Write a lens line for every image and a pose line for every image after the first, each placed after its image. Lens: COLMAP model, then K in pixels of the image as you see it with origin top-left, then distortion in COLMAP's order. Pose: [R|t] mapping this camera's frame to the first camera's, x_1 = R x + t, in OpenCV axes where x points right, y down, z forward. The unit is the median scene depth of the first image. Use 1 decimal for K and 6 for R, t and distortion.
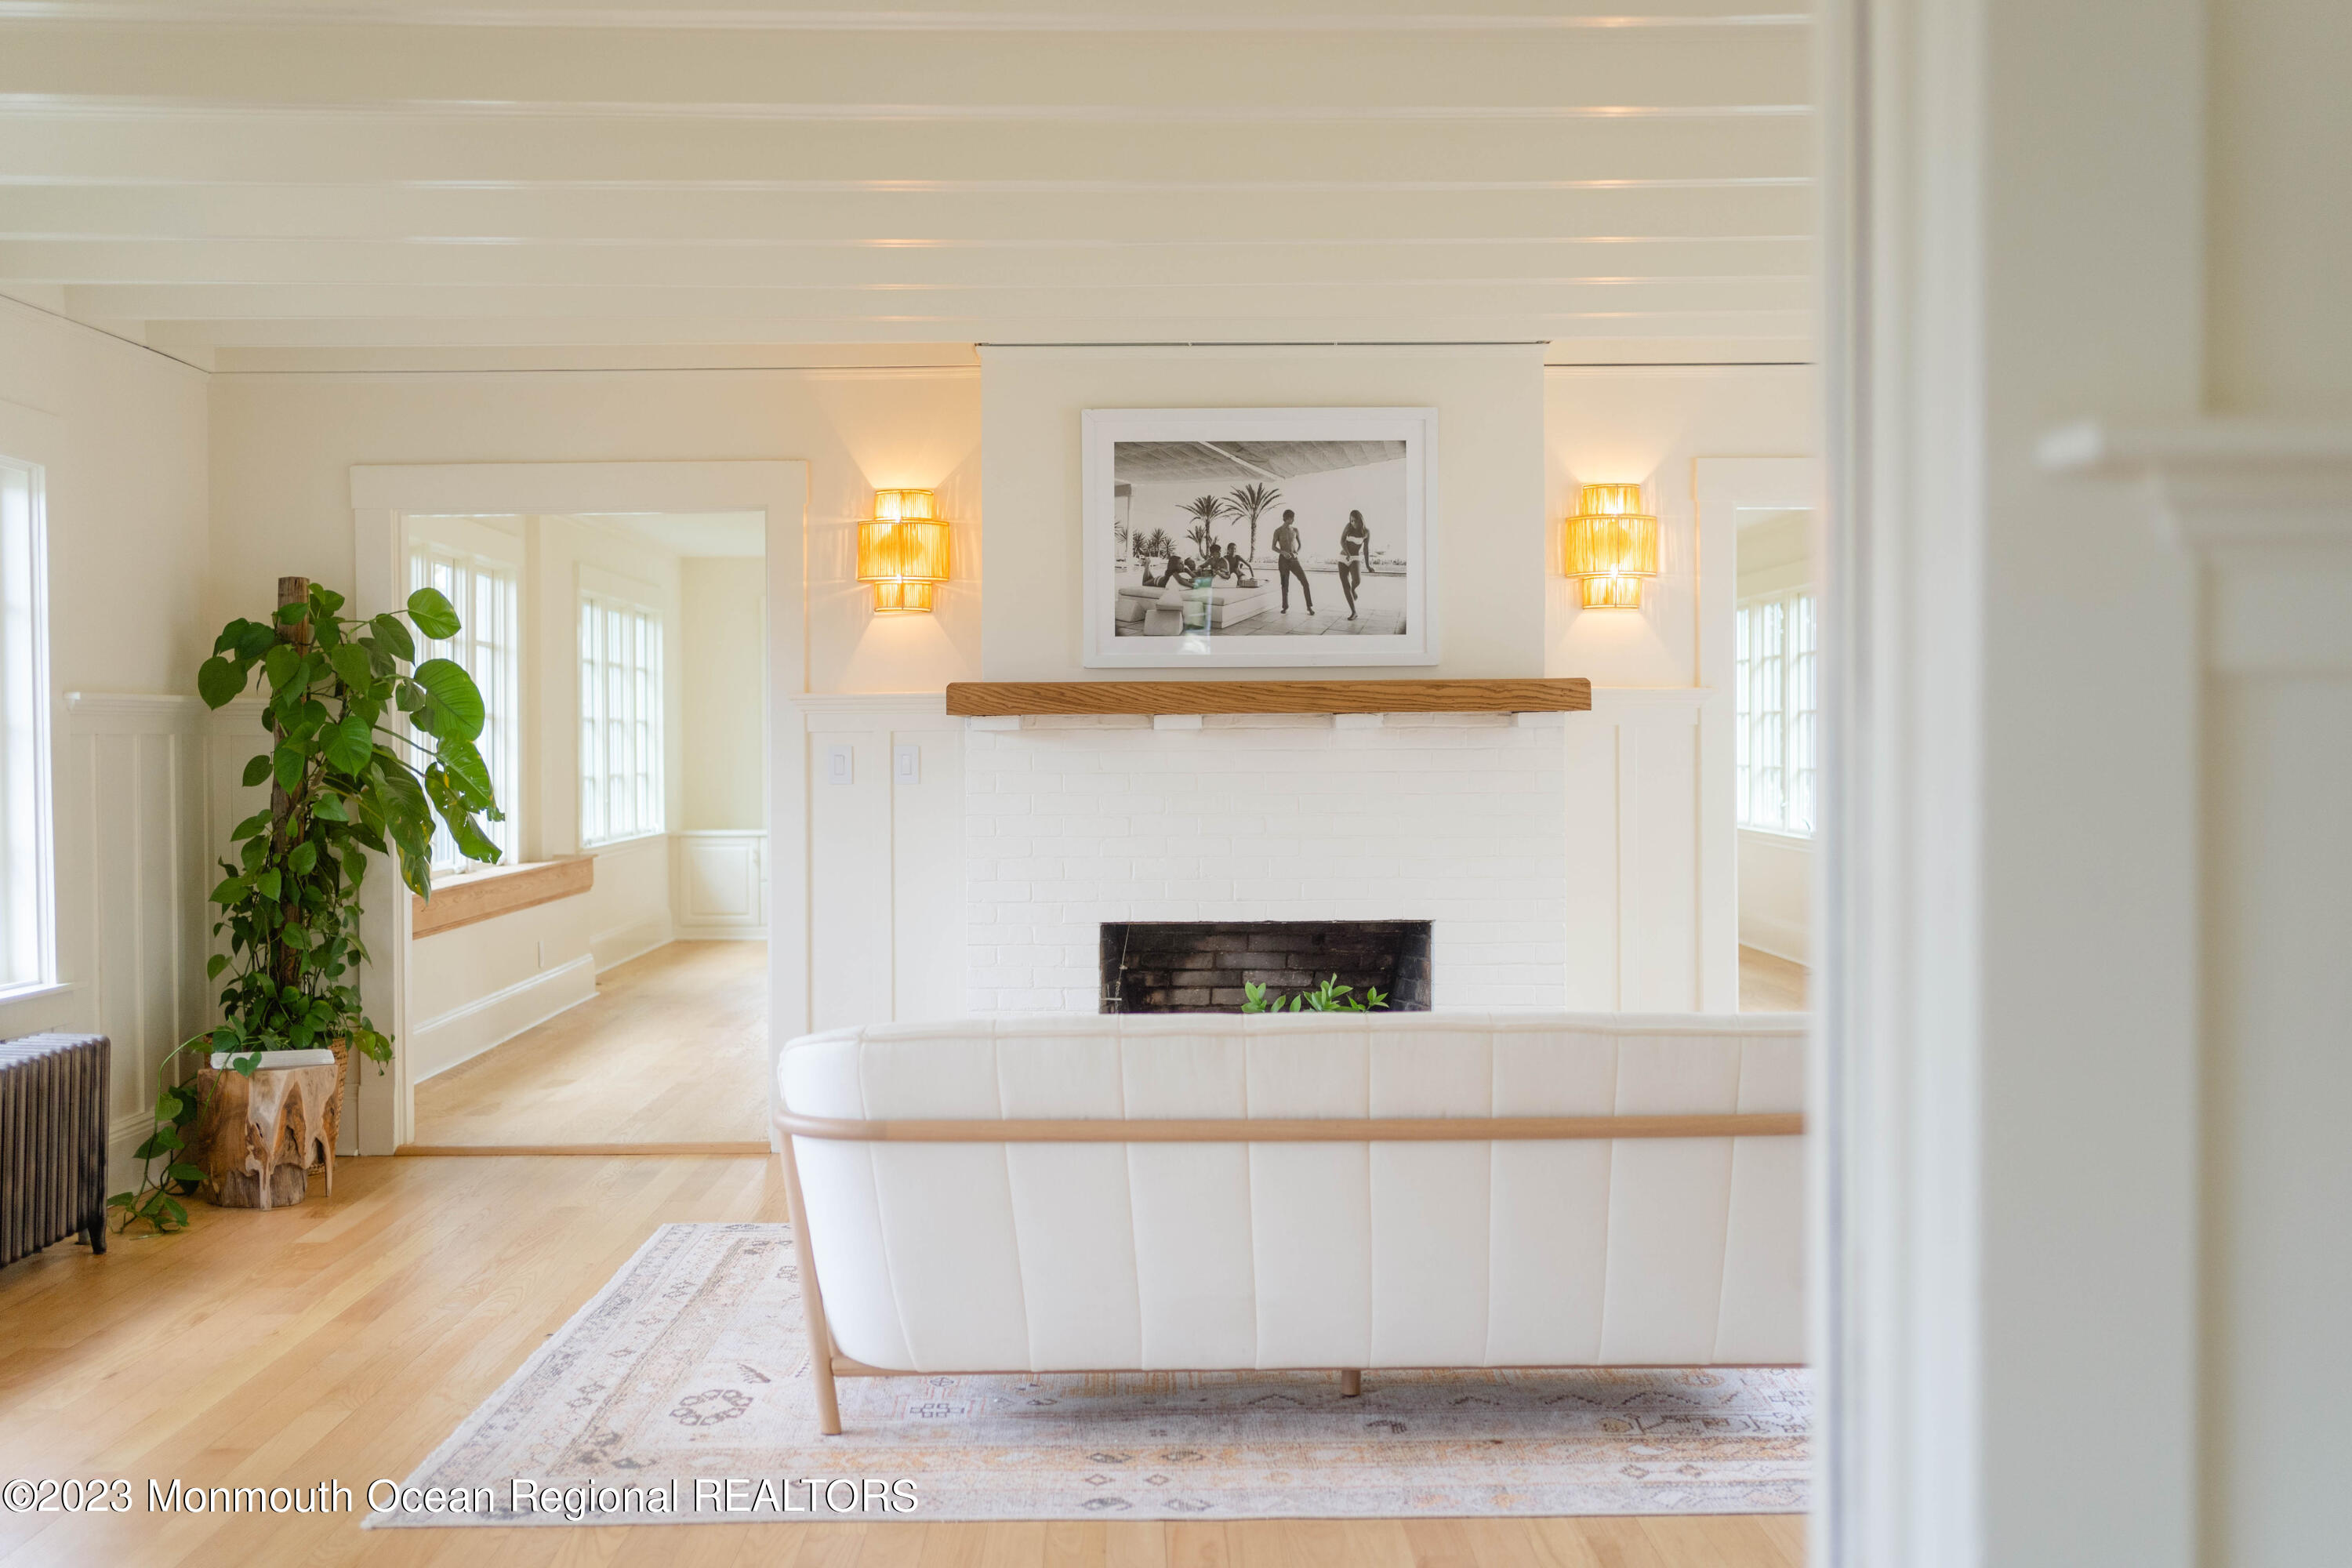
lens RADIAL K [[2411.0, 0, 1176.0], [0, 2411.0, 784.0], [0, 0, 1]] dist [-0.007787, -0.002800]
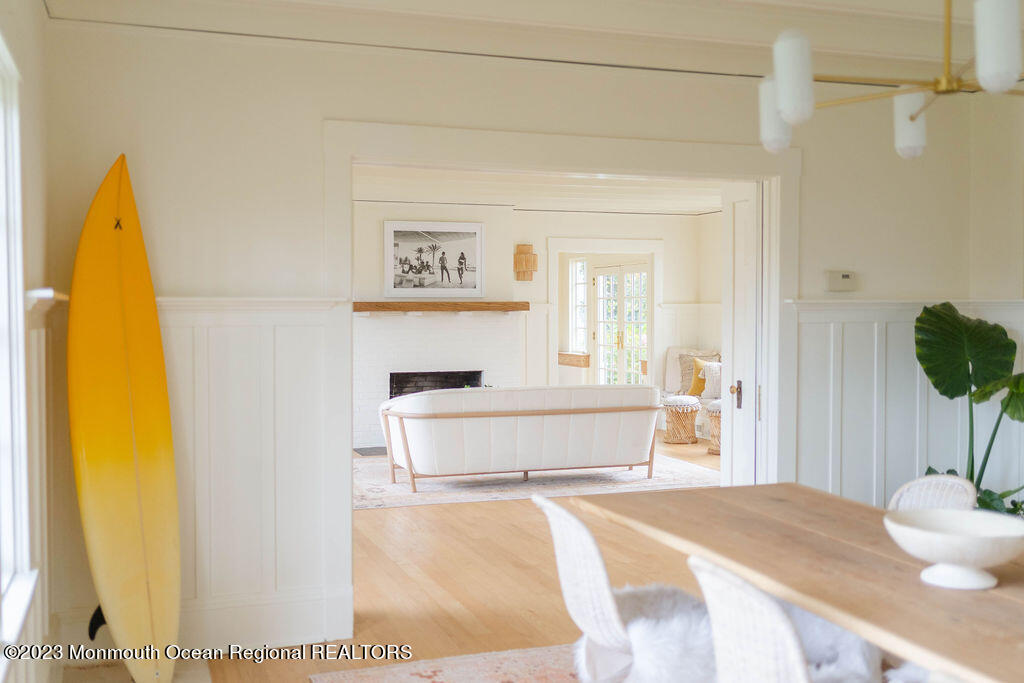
lens RADIAL K [[1049.7, 0, 512.0], [0, 1049.7, 341.5], [0, 0, 1]] dist [-0.007787, -0.002800]
pose [[0.946673, -0.006518, 0.322129, -0.343666], [0.002626, 0.999918, 0.012514, -0.004203], [-0.322184, -0.011001, 0.946613, -0.449101]]
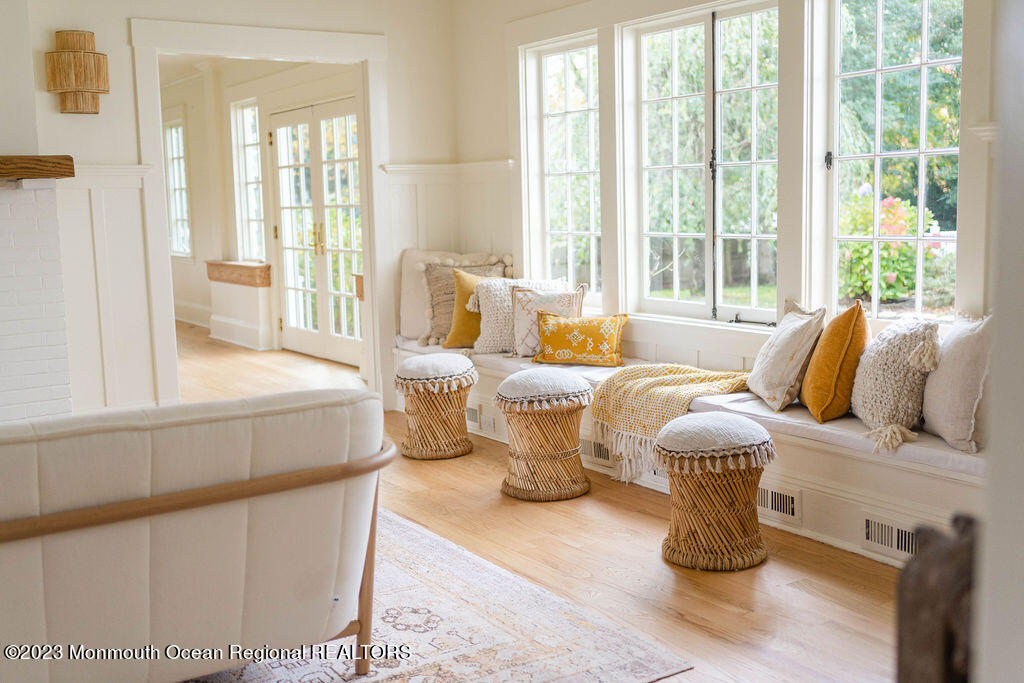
lens RADIAL K [[1049.7, 0, 512.0], [0, 1049.7, 341.5], [0, 0, 1]] dist [-0.007787, -0.002800]
pose [[0.836366, -0.088015, 0.541059, 0.037002], [0.030429, 0.992958, 0.114490, 0.005366], [-0.547326, -0.079292, 0.833155, 0.289079]]
